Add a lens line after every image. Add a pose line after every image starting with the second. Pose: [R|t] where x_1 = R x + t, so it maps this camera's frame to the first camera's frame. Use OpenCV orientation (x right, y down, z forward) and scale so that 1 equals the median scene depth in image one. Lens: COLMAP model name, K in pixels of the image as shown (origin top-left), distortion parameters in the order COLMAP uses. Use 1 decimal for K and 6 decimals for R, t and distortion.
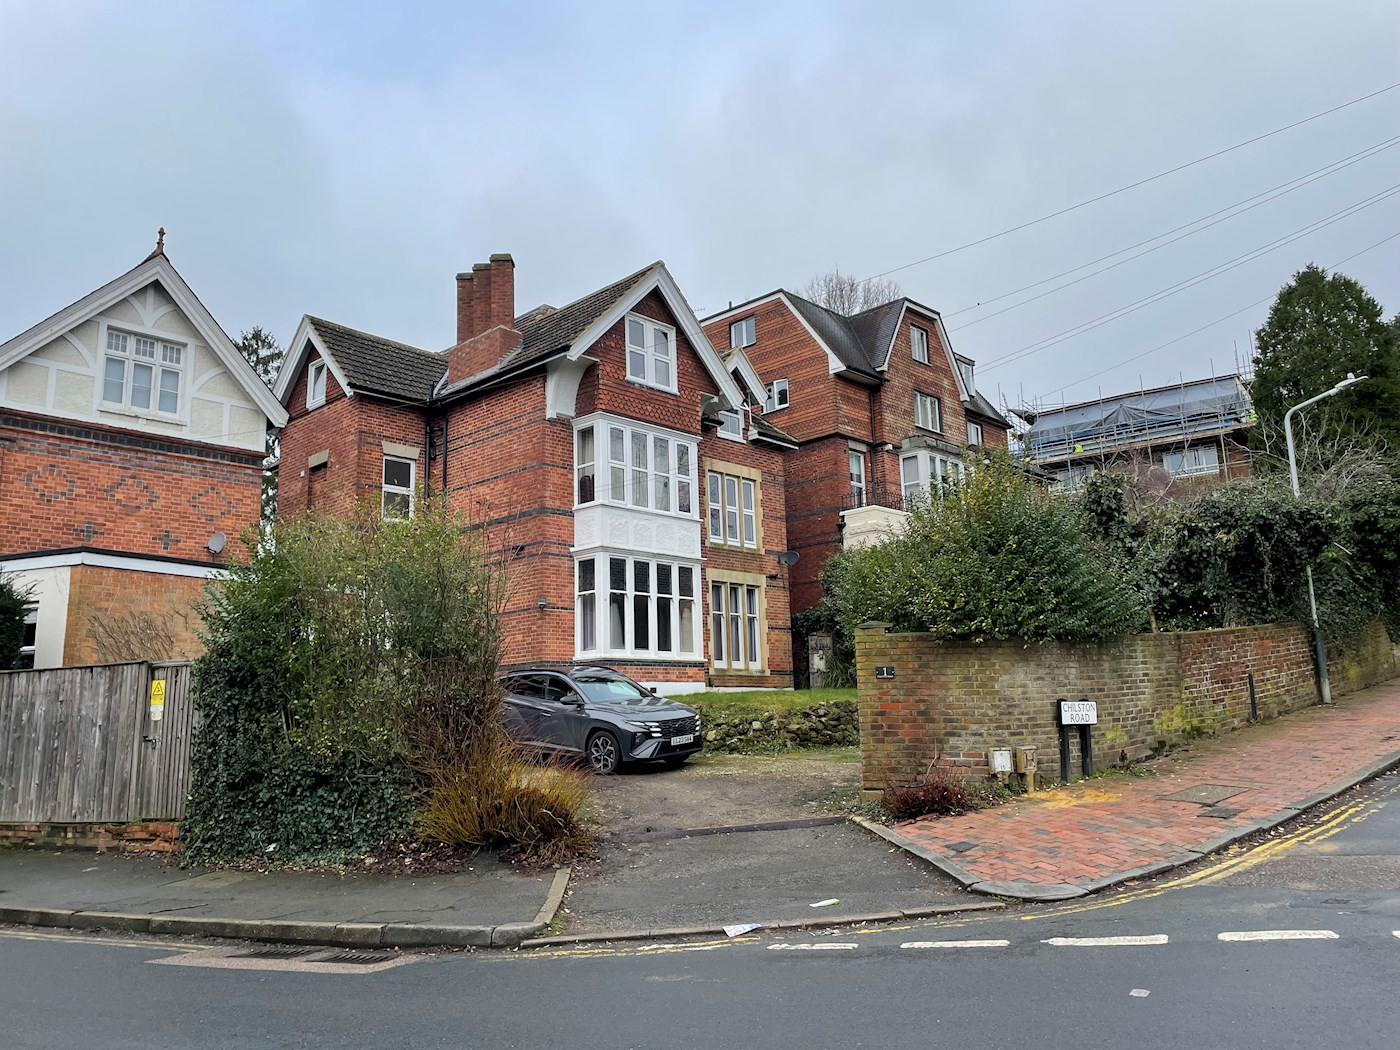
lens RADIAL K [[1063.0, 0, 699.4], [0, 1063.0, 529.3], [0, 0, 1]] dist [0.095121, -0.120761]
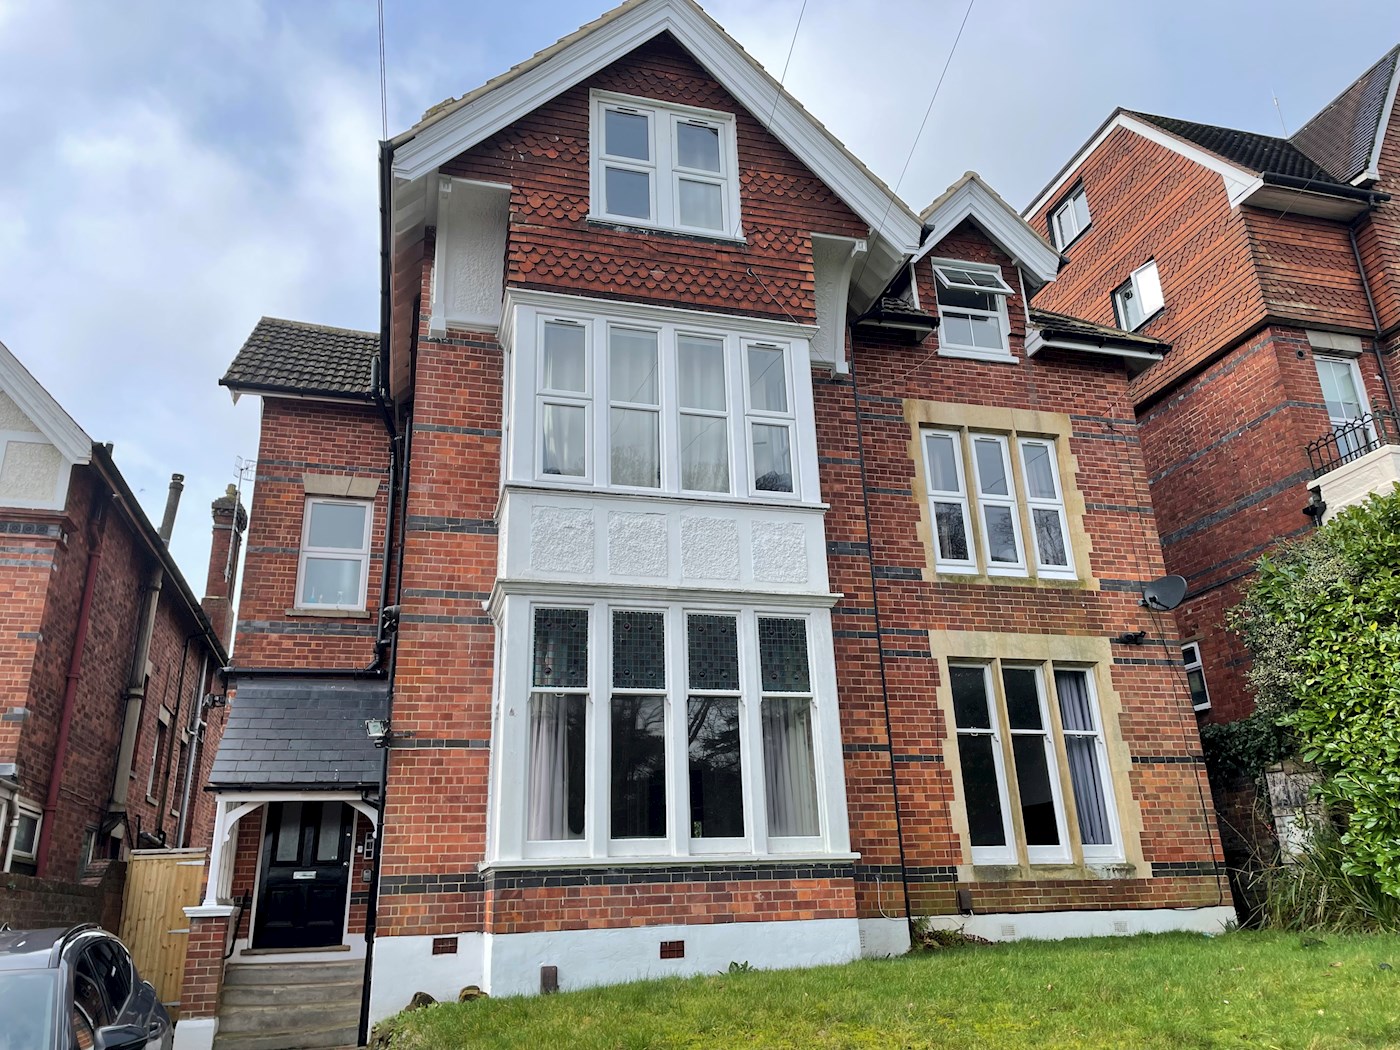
lens RADIAL K [[1046.9, 0, 695.8], [0, 1046.9, 520.1], [0, 0, 1]] dist [0.131095, -0.191250]
pose [[0.859238, -0.176416, -0.480194, 0.159569], [0.101694, 0.978827, -0.177639, 0.067054], [0.501366, 0.103802, 0.858986, 0.633858]]
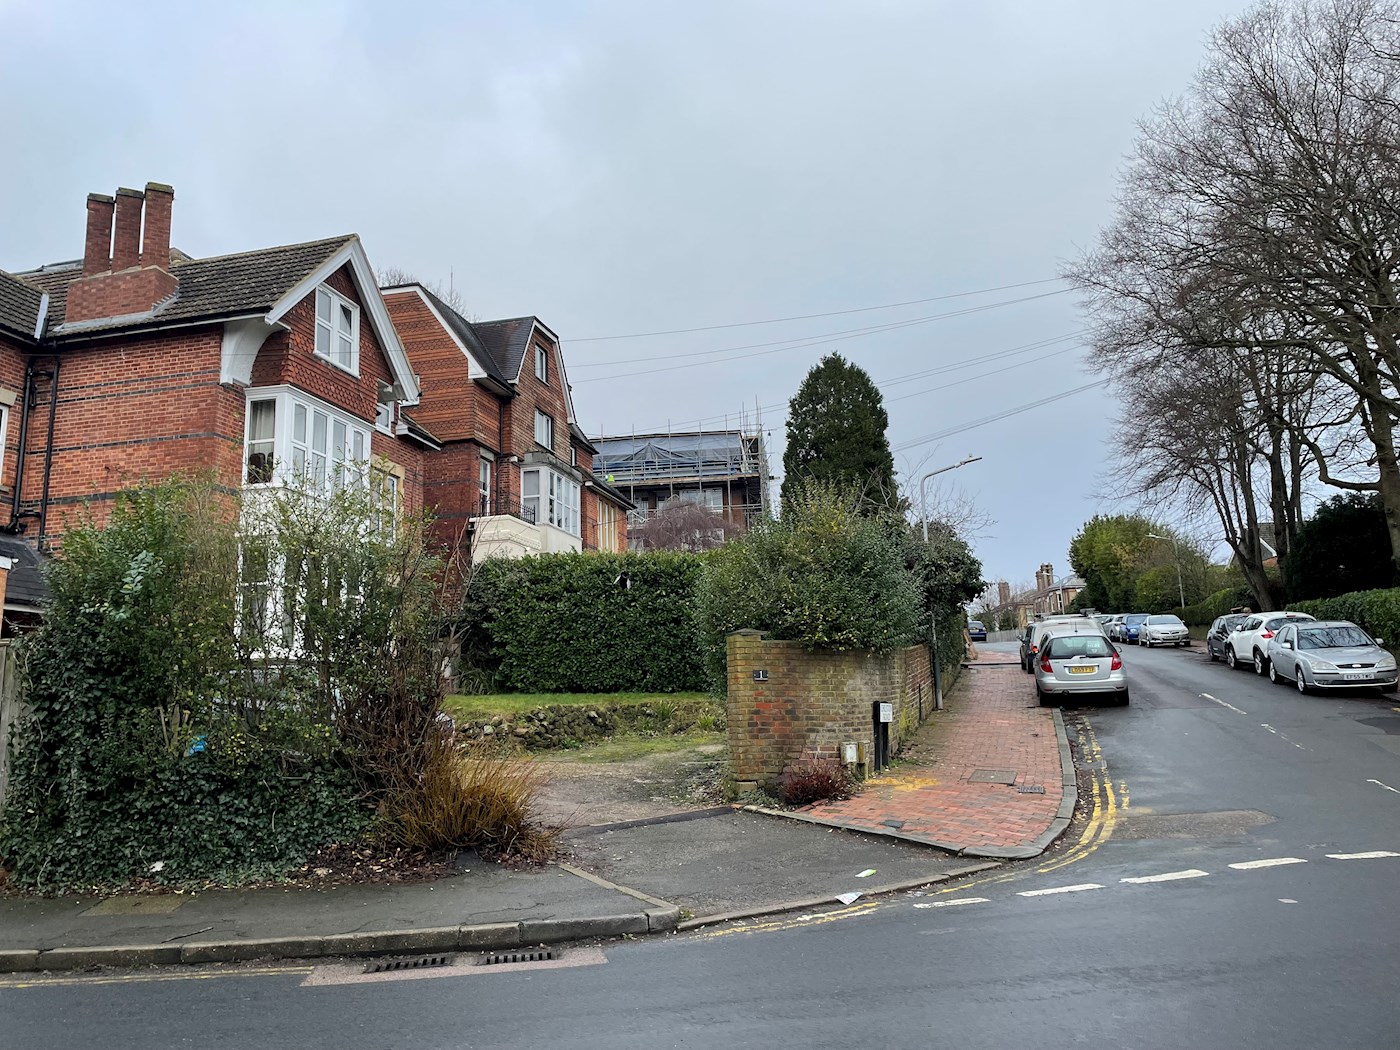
lens RADIAL K [[1063.0, 0, 699.4], [0, 1063.0, 529.3], [0, 0, 1]] dist [0.095121, -0.120761]
pose [[0.872314, 0.089911, 0.480609, -0.204812], [-0.084178, 0.995887, -0.033523, 0.012104], [-0.481646, -0.011214, 0.876294, 0.029237]]
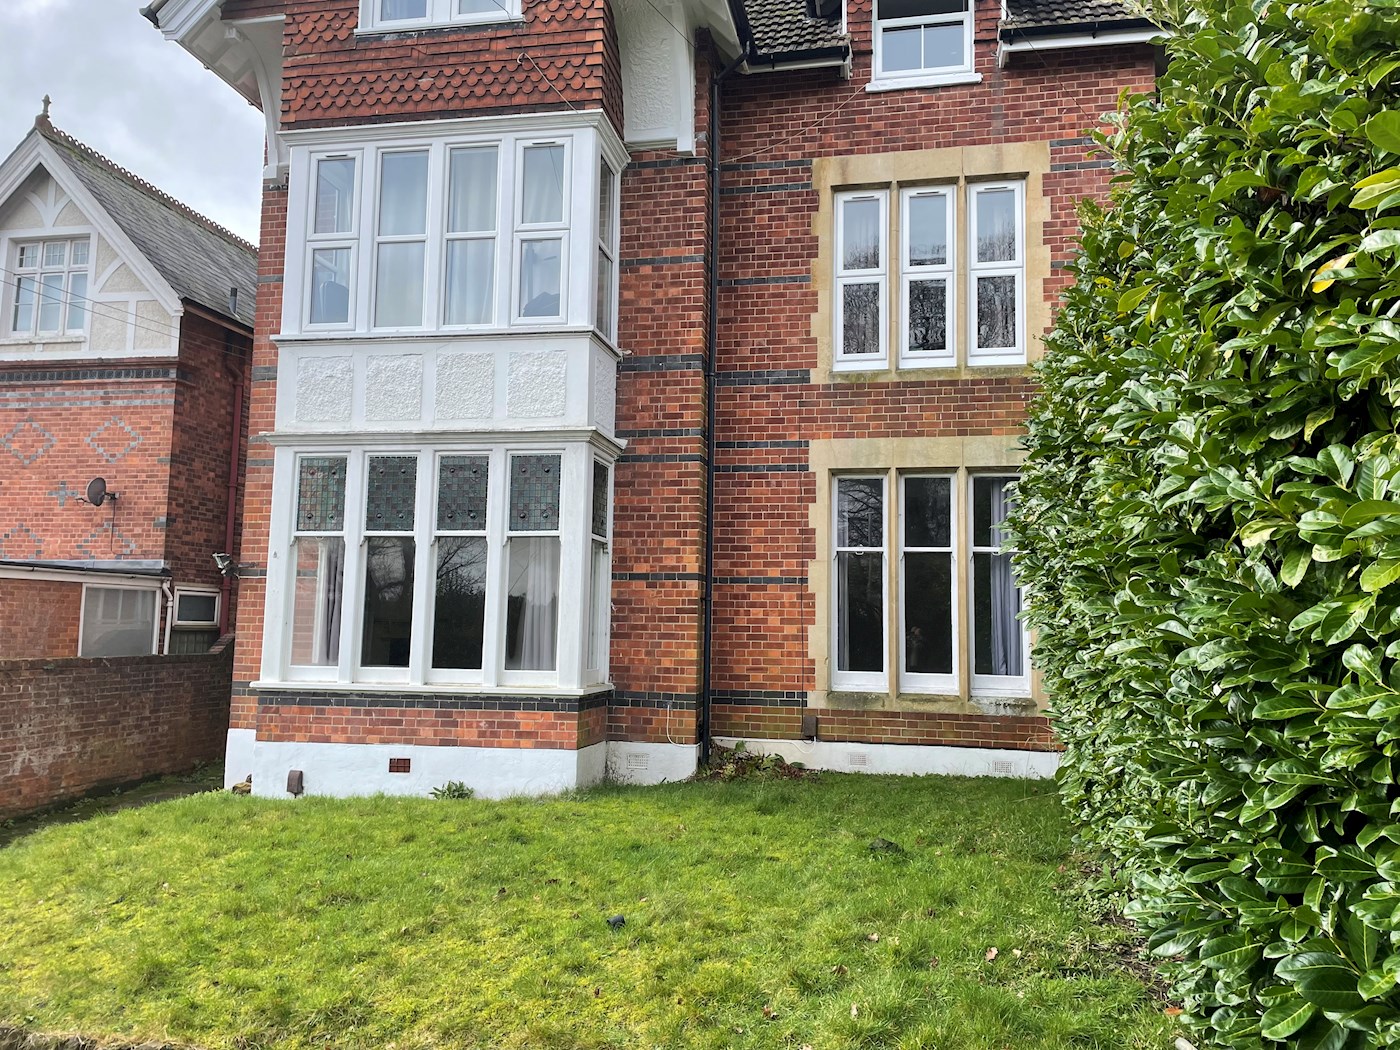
lens RADIAL K [[1046.9, 0, 695.8], [0, 1046.9, 520.1], [0, 0, 1]] dist [0.131095, -0.191250]
pose [[0.542314, -0.047064, -0.838857, 0.347621], [0.122508, 0.992188, 0.023534, 0.057819], [0.831196, -0.115529, 0.543843, 0.835646]]
